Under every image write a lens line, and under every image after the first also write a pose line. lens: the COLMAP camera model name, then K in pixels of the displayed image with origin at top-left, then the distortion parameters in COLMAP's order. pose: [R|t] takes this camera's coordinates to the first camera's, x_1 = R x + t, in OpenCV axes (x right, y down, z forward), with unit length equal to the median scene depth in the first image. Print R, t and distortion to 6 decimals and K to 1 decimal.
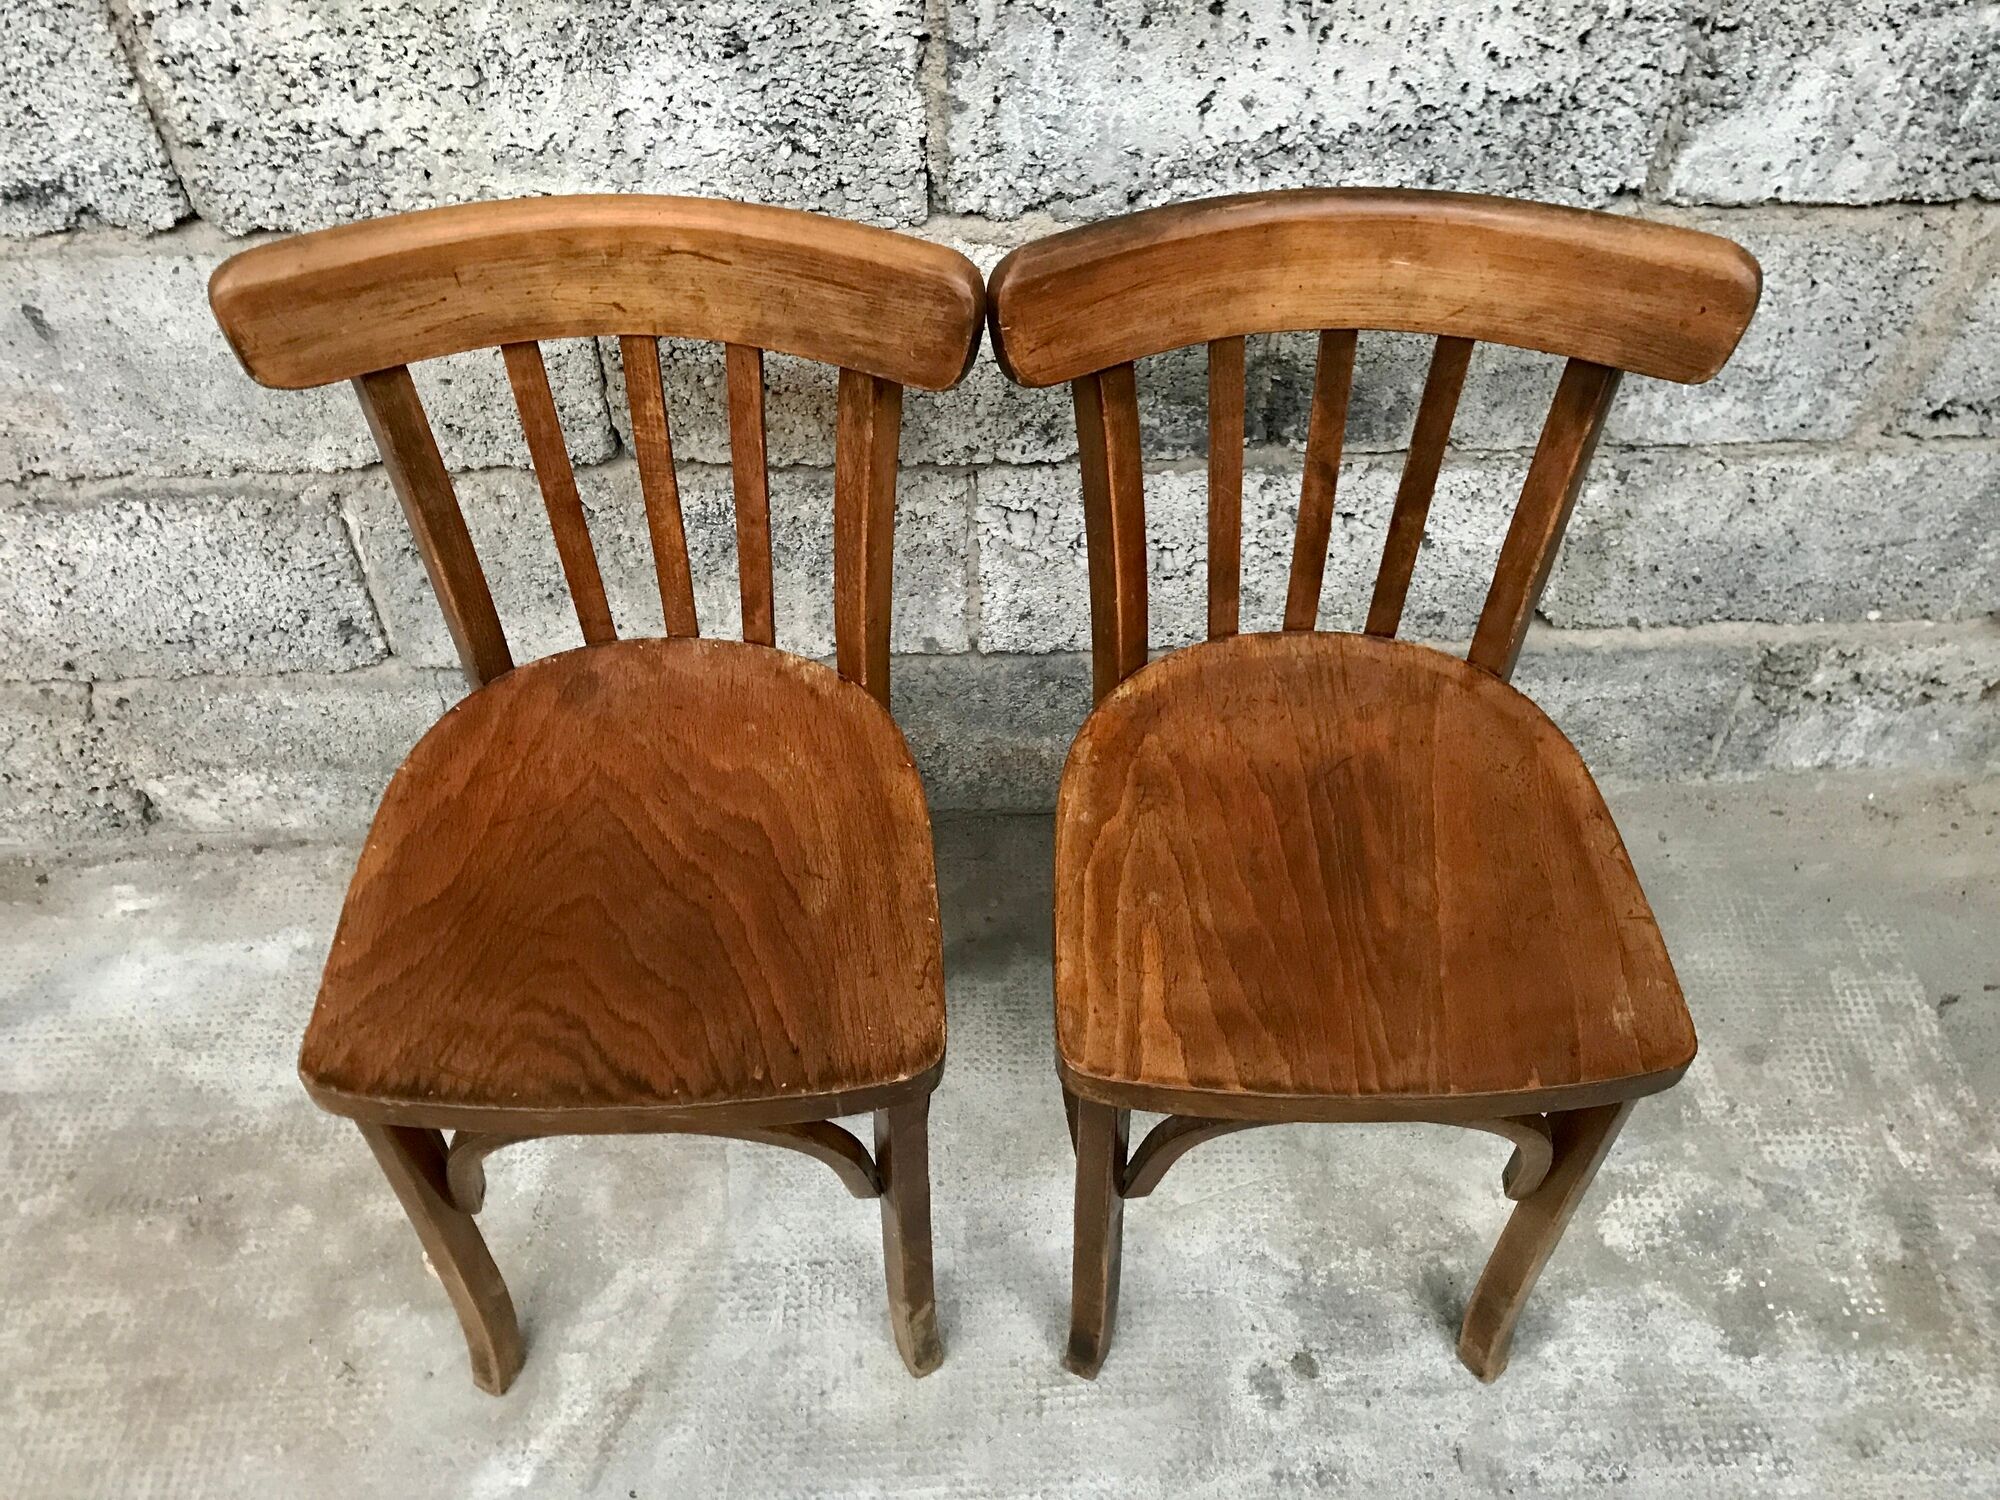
lens RADIAL K [[1652.2, 0, 993.2], [0, 1652.2, 760.5], [0, 0, 1]] dist [0.016999, 0.001800]
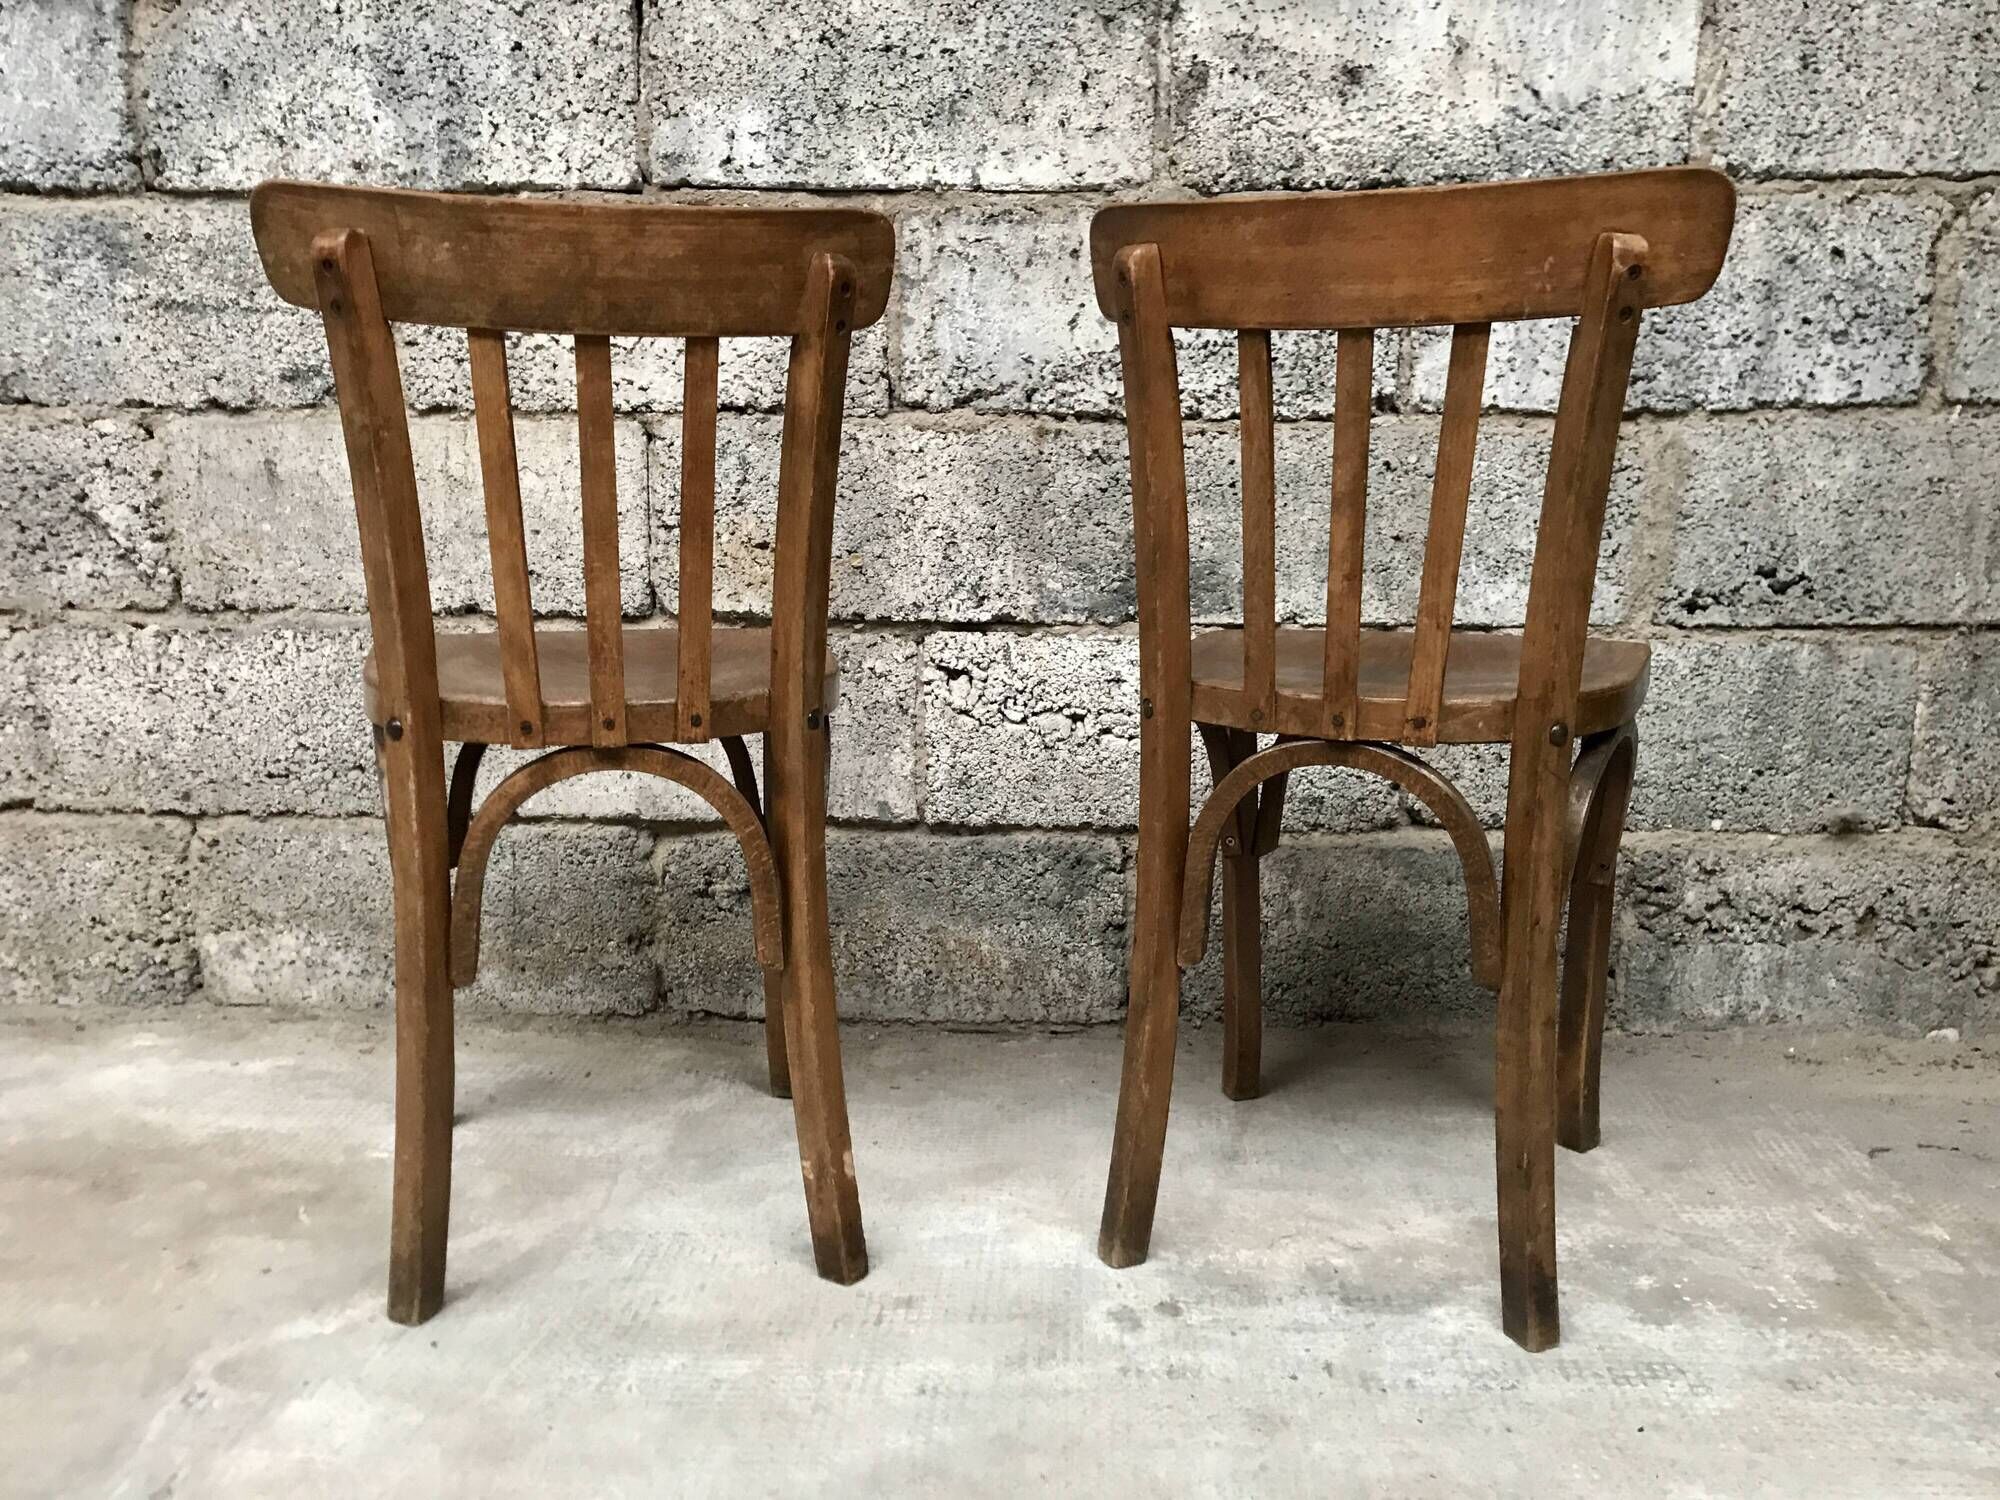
lens RADIAL K [[1652.2, 0, 1003.3], [0, 1652.2, 756.2], [0, 0, 1]] dist [0.016999, 0.001800]
pose [[0.995255, 0.012644, -0.096474, 0.181143], [-0.070541, 0.776686, -0.625926, 0.712849], [0.067016, 0.629761, 0.773893, 0.078847]]
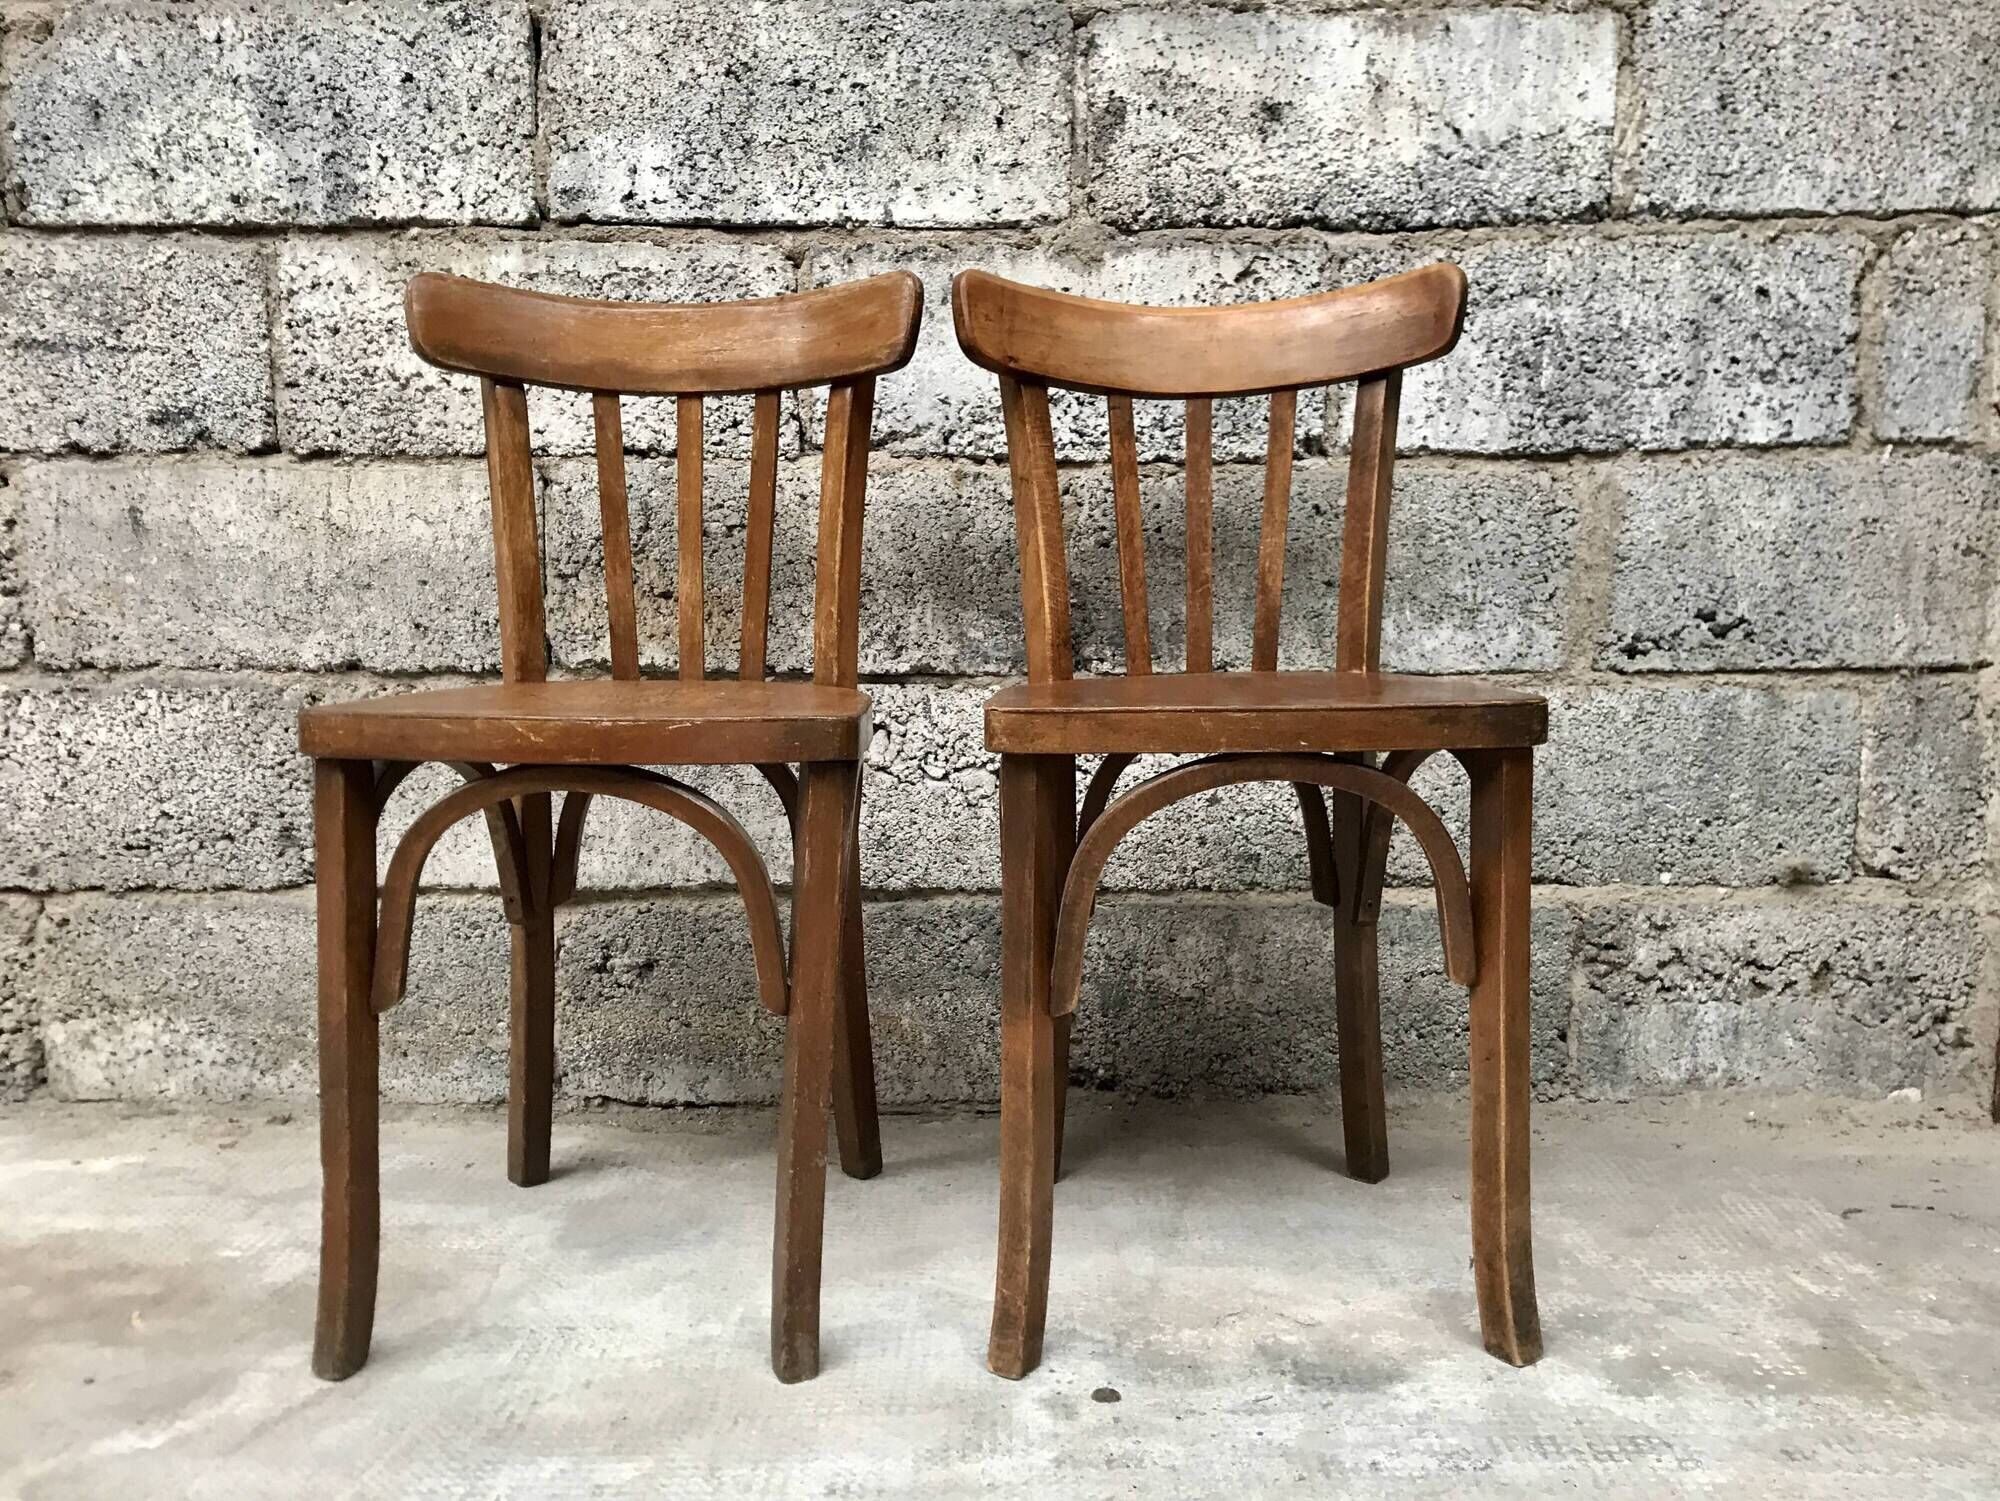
lens RADIAL K [[1652.2, 0, 1008.8], [0, 1652.2, 763.2], [0, 0, 1]] dist [0.016999, 0.001800]
pose [[0.998684, -0.003771, -0.051139, 0.182428], [-0.032141, 0.731041, -0.681576, 0.706726], [0.039955, 0.682323, 0.729958, 0.164365]]
